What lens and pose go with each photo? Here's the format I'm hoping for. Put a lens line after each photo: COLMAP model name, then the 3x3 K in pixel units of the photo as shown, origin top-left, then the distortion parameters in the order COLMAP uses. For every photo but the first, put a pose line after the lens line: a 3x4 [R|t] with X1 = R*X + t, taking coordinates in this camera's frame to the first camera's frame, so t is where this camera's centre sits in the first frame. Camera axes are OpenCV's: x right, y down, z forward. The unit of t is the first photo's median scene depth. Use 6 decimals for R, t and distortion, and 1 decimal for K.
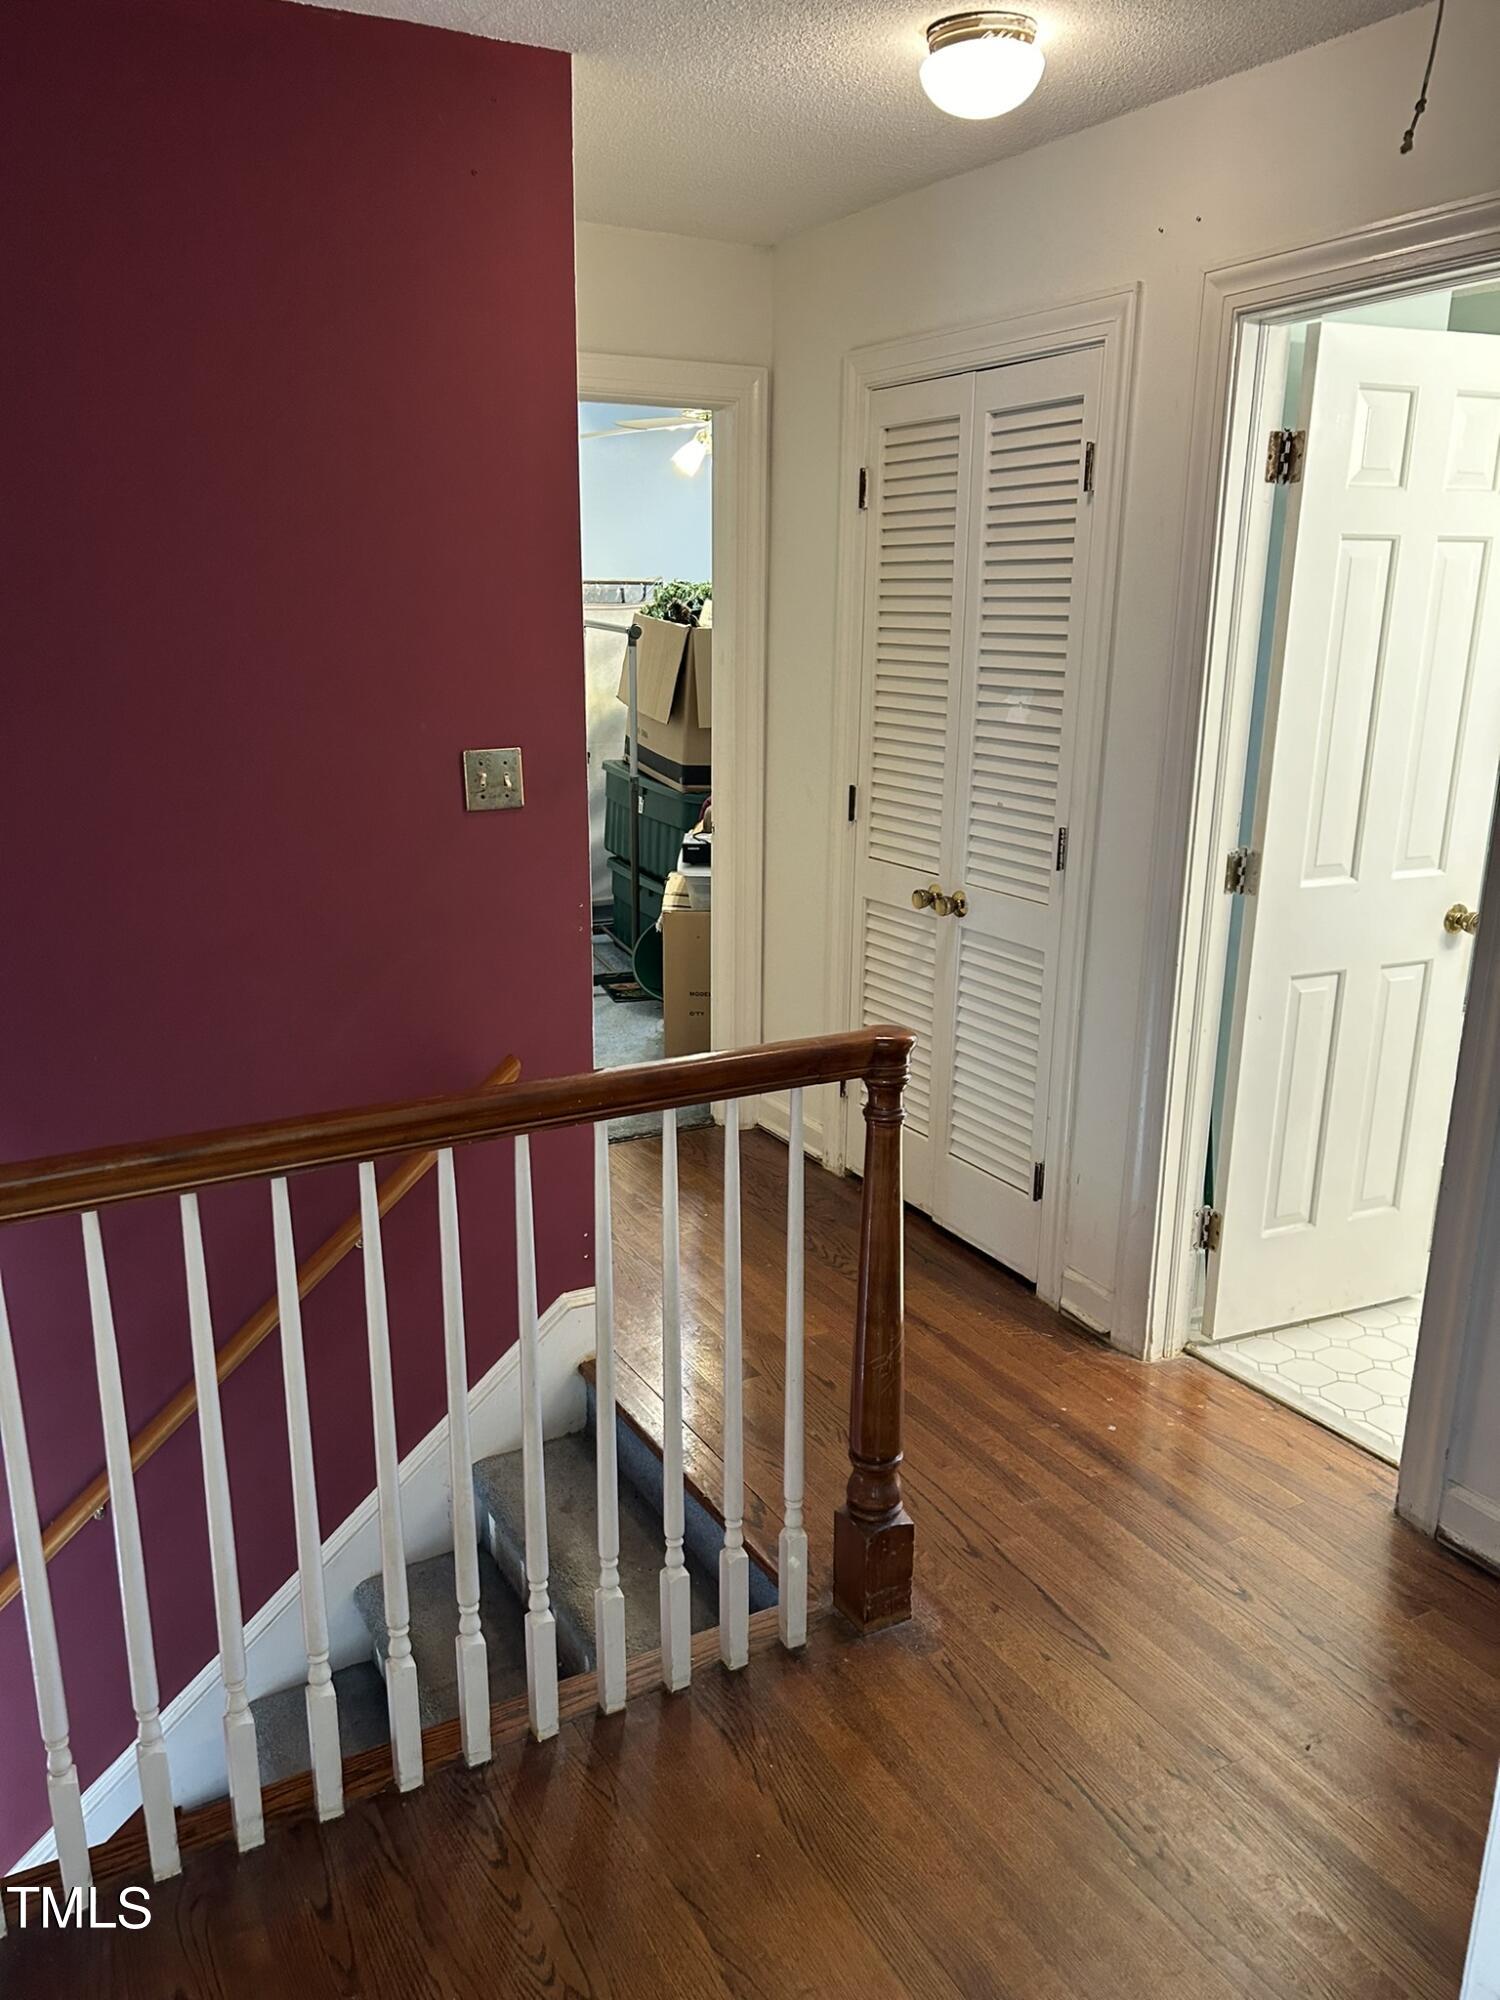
lens RADIAL K [[1510.5, 0, 750.7], [0, 1510.5, 1004.2], [0, 0, 1]] dist [0.015934, 0.003268]
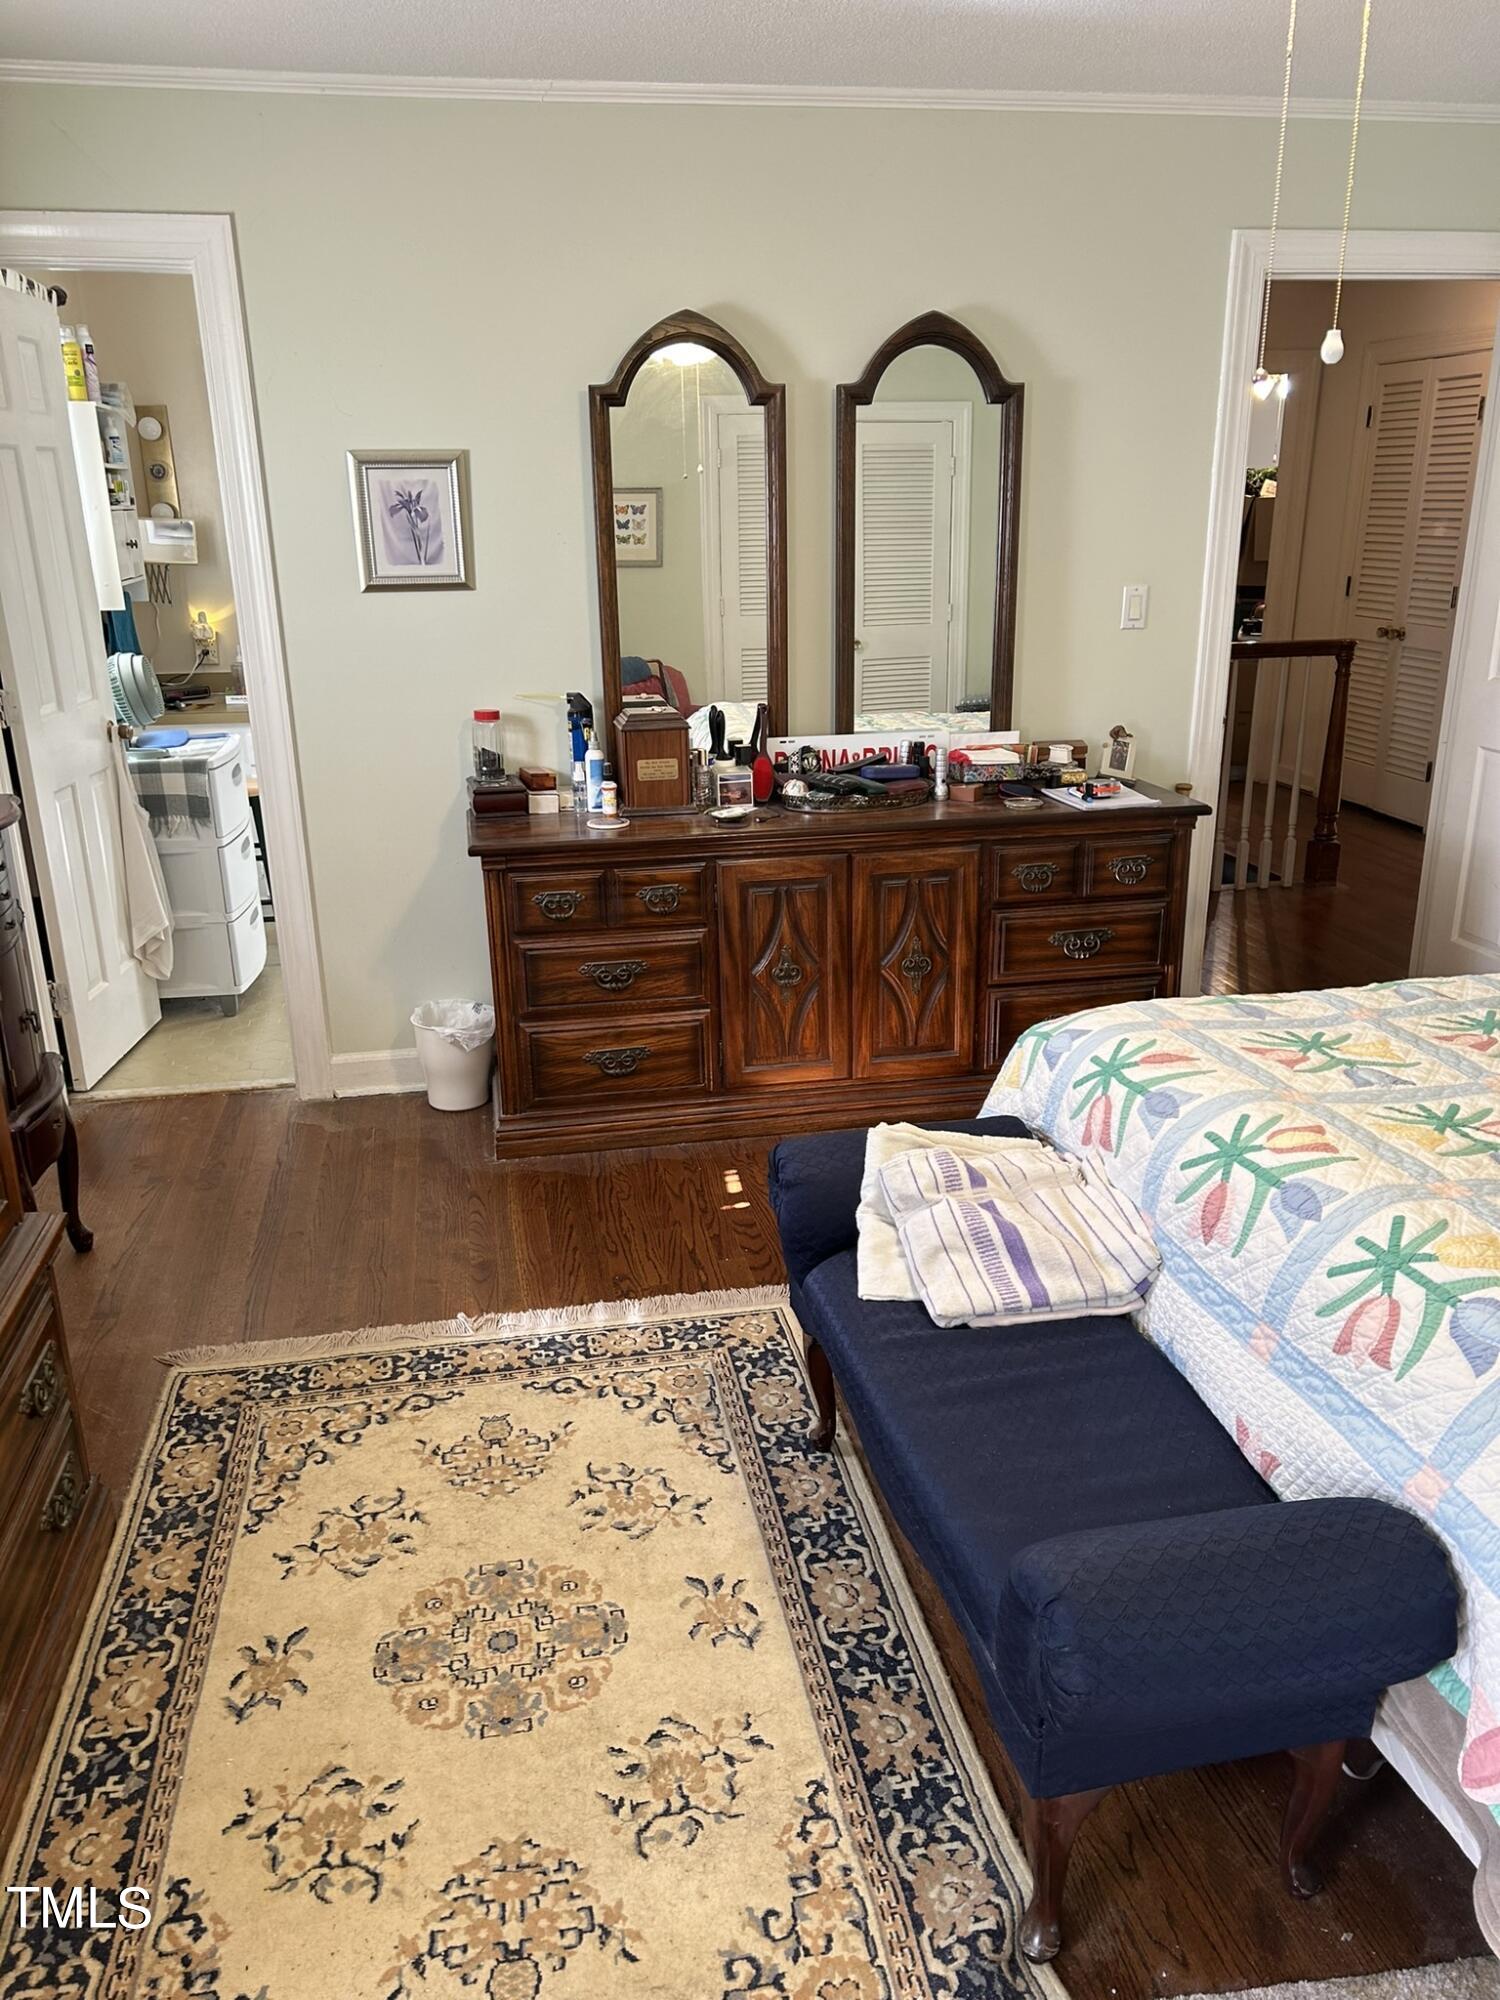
lens RADIAL K [[1510.5, 0, 753.6], [0, 1510.5, 1003.0], [0, 0, 1]] dist [0.015934, 0.003268]
pose [[0.950740, 0.086704, -0.297618, -0.046730], [-0.066792, 0.994833, 0.076454, 0.444160], [0.302709, -0.052810, 0.951619, -1.612153]]
